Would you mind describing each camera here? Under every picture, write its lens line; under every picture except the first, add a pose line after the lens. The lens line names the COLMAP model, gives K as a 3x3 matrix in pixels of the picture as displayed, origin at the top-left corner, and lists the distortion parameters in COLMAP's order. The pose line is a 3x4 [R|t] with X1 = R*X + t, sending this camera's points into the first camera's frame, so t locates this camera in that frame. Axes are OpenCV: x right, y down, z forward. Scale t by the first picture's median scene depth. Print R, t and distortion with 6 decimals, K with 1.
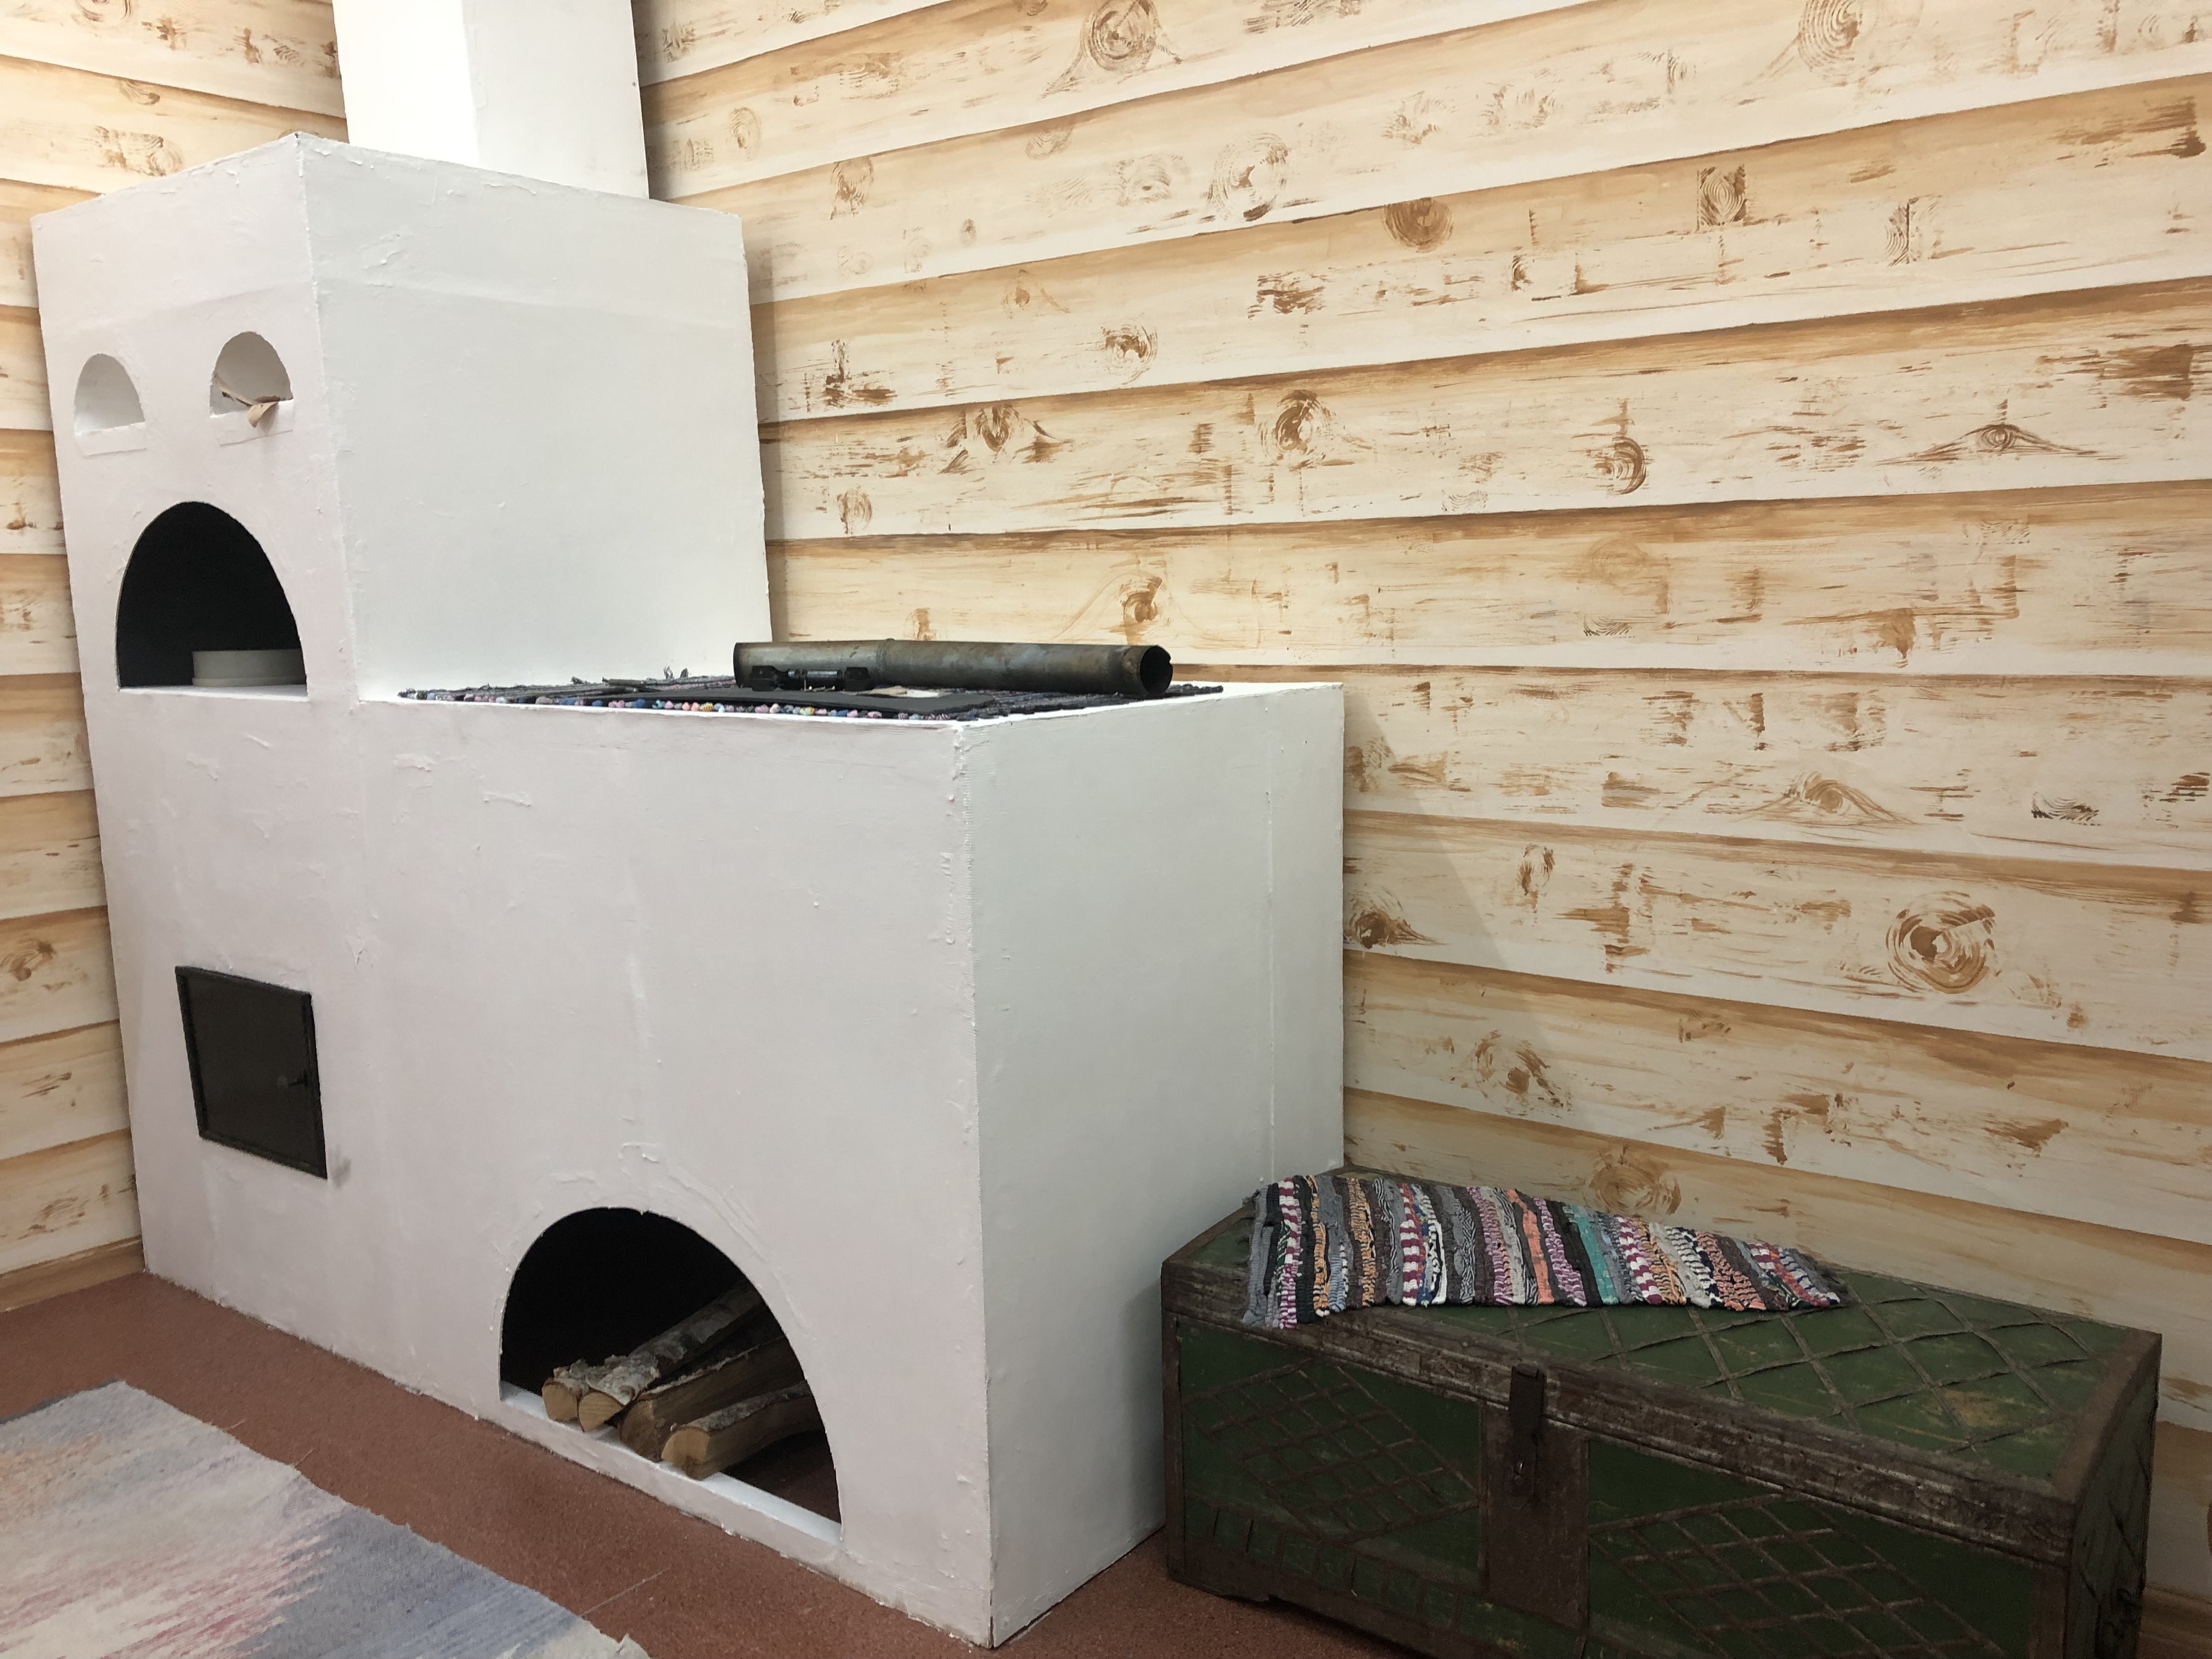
lens RADIAL K [[1842.4, 0, 1106.0], [0, 1842.4, 829.5], [0, 0, 1]] dist [-0.010782, -0.006147]
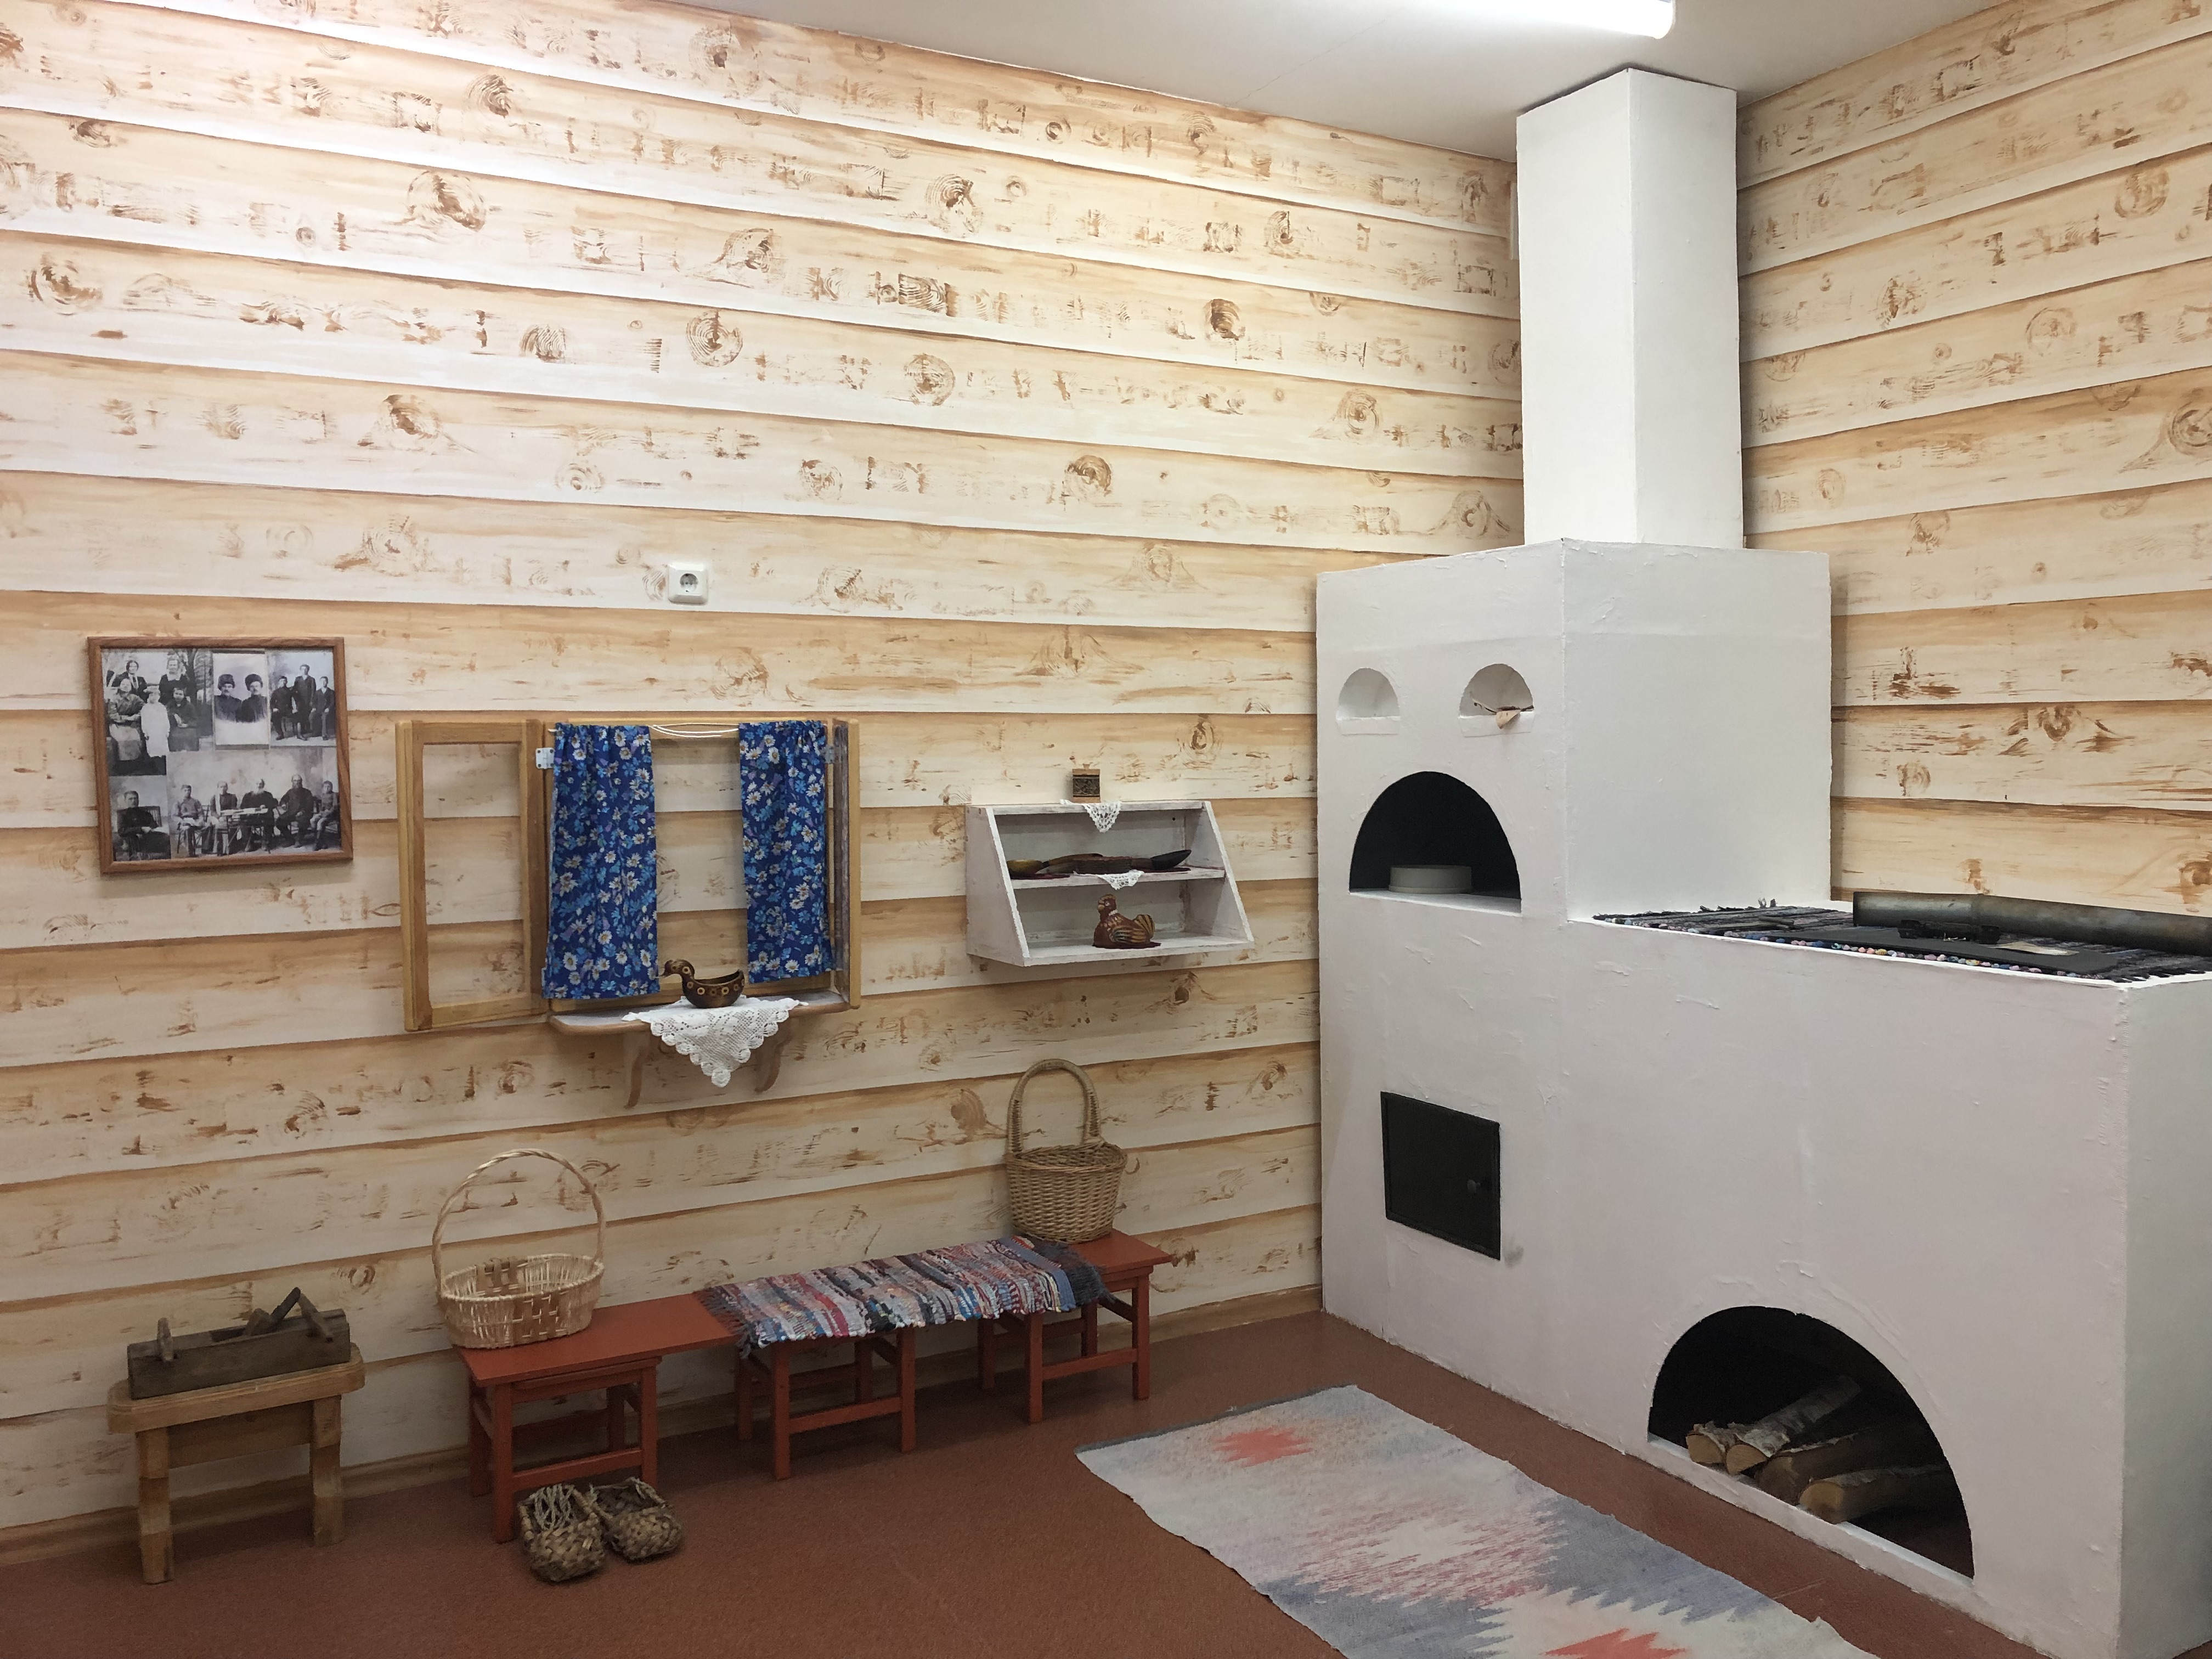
lens RADIAL K [[1731.3, 0, 1181.3], [0, 1731.3, 837.0], [0, 0, 1]] dist [0.063299, -0.086973]
pose [[0.924918, 0.032117, -0.378808, -0.156735], [-0.060766, 0.996104, -0.063916, -0.027225], [0.375280, 0.082136, 0.923265, -0.319477]]
